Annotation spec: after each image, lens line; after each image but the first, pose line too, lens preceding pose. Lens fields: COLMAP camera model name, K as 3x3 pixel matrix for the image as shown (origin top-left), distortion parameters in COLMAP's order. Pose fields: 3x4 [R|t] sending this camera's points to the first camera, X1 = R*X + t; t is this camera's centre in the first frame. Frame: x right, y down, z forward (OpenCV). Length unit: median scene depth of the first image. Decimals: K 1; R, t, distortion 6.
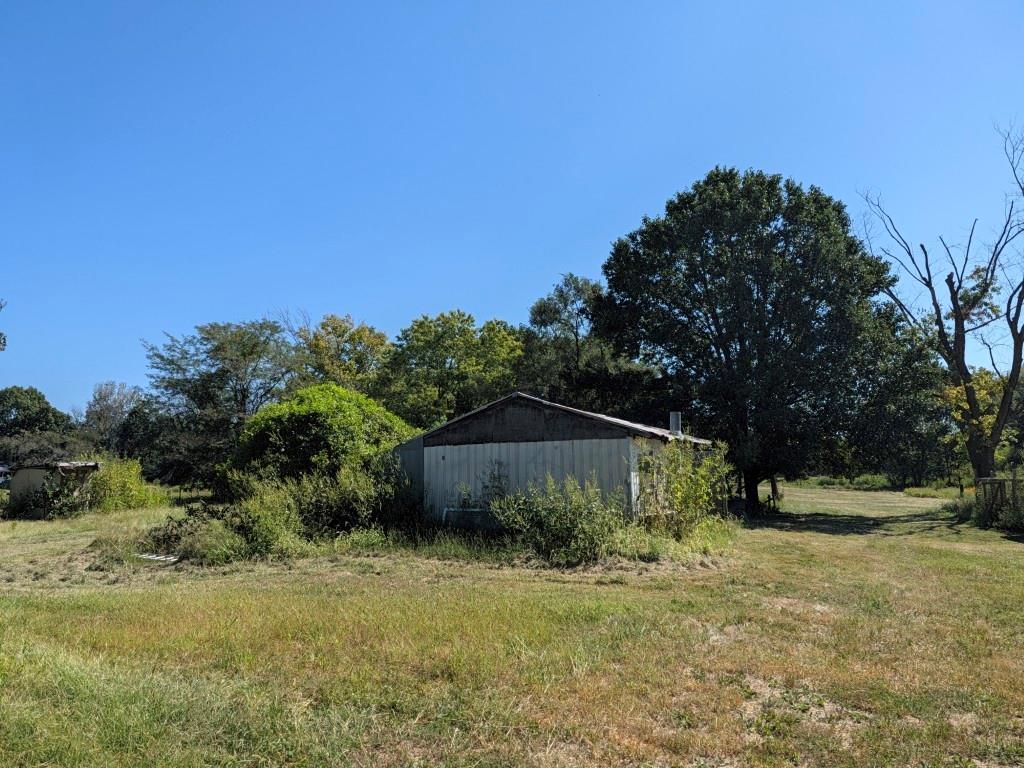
lens RADIAL K [[672.5, 0, 512.0], [0, 672.5, 384.0], [0, 0, 1]] dist [0.052113, -0.004916]
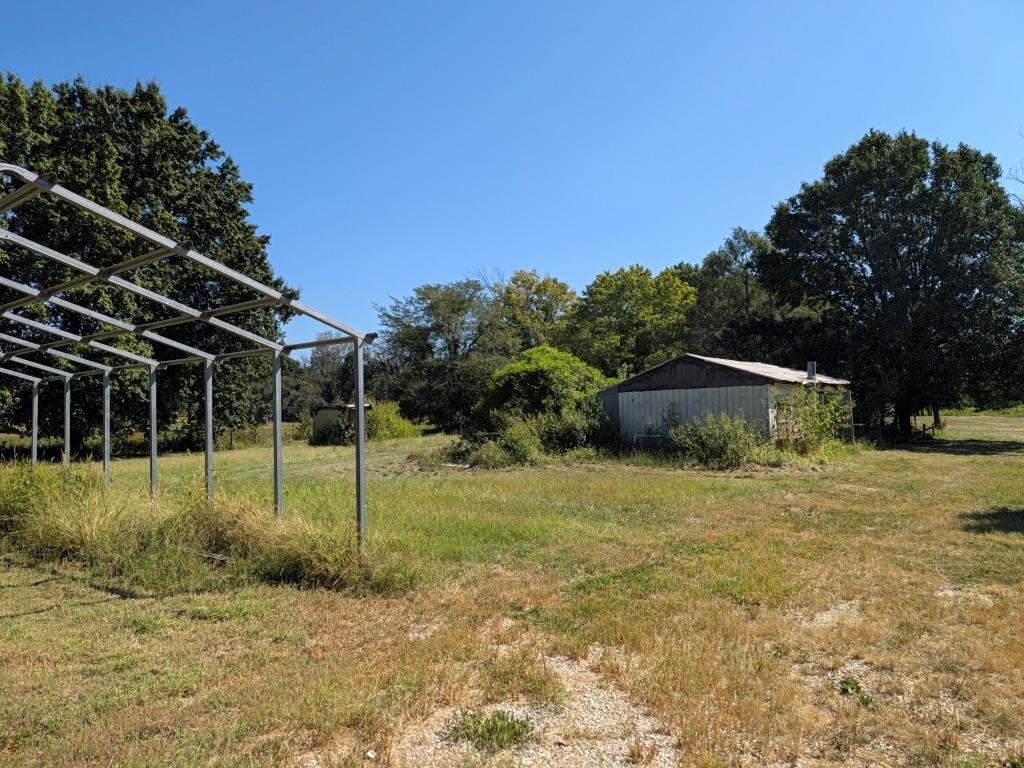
lens RADIAL K [[684.0, 0, 512.0], [0, 684.0, 384.0], [0, 0, 1]] dist [0.102504, -0.228535]
pose [[0.966632, -0.022955, -0.255140, 0.012818], [0.047673, 0.994698, 0.091124, -0.040028], [0.251695, -0.100247, 0.962601, -0.267983]]
